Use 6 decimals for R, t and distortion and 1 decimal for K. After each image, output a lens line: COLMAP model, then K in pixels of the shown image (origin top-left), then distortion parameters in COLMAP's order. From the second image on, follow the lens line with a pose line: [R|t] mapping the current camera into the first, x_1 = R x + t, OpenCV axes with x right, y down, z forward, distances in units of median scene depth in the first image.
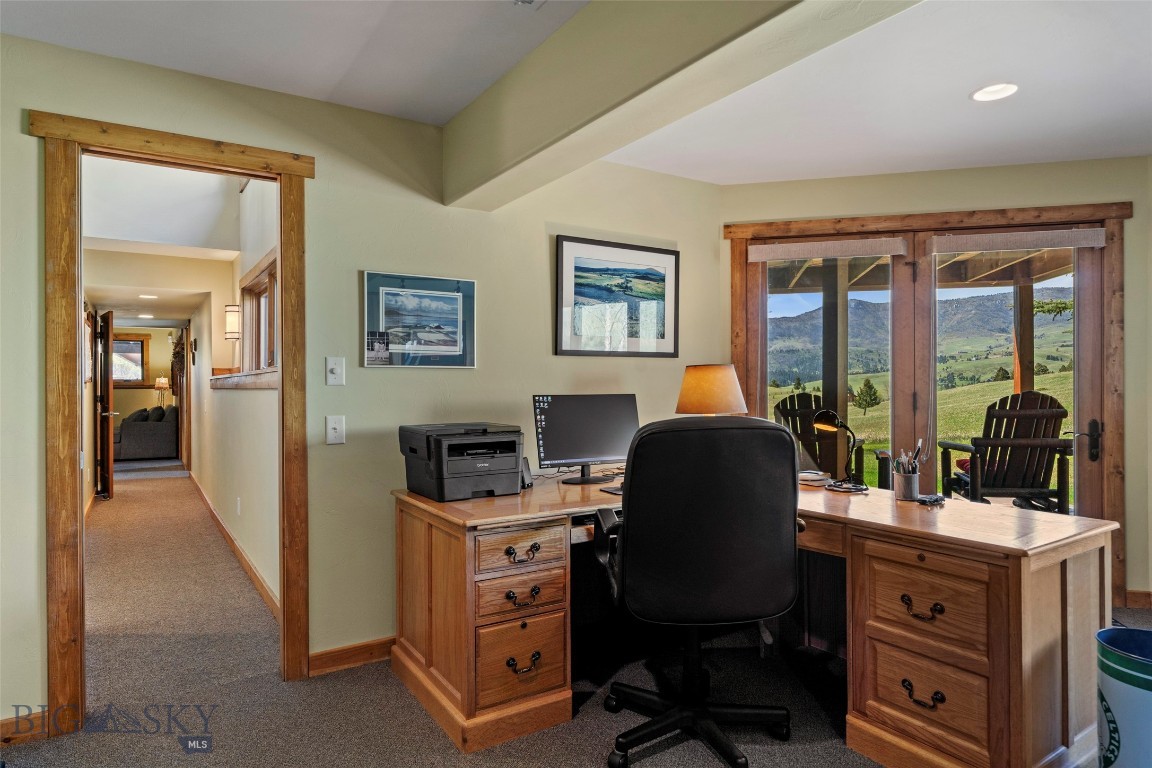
lens RADIAL K [[655.4, 0, 576.0], [0, 655.4, 384.0], [0, 0, 1]] dist [0.002502, 0.000762]
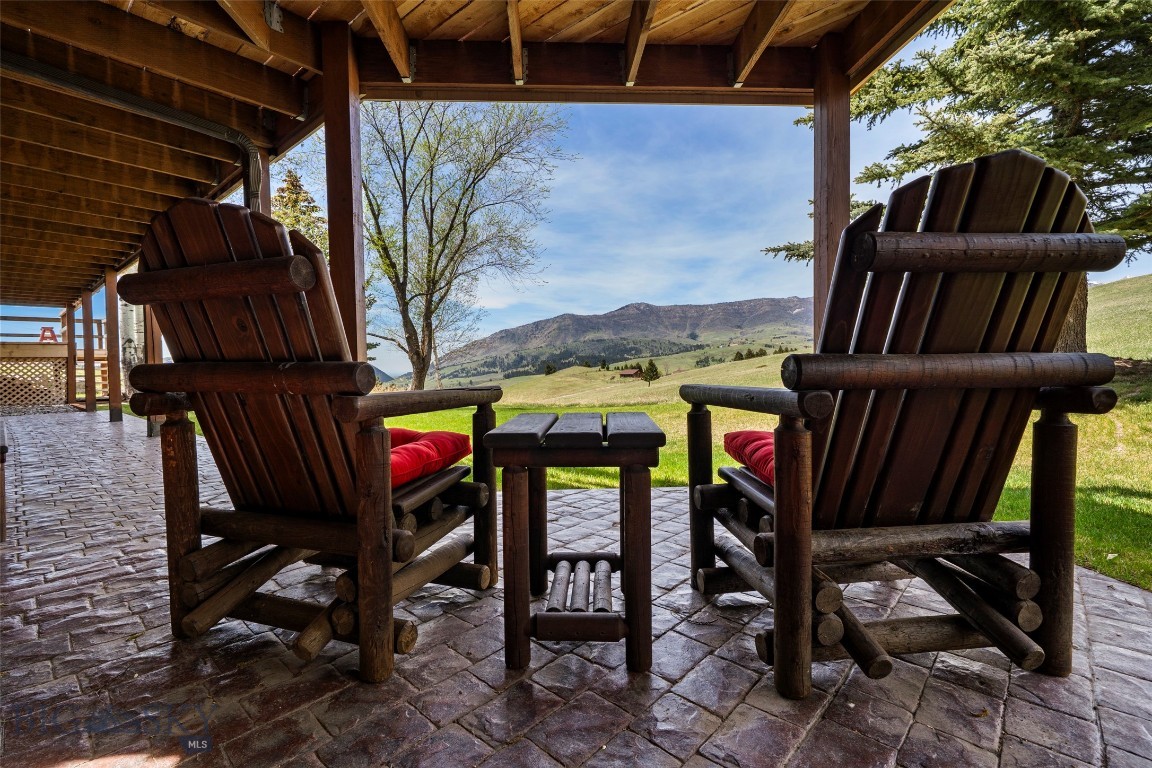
lens RADIAL K [[514.8, 0, 576.0], [0, 514.8, 384.0], [0, 0, 1]] dist [0.001574, 0.000118]
pose [[0.963494, -0.016985, 0.267190, 0.463841], [0.007473, 0.999303, 0.036579, 0.084256], [-0.267625, -0.033247, 0.962949, 0.817330]]
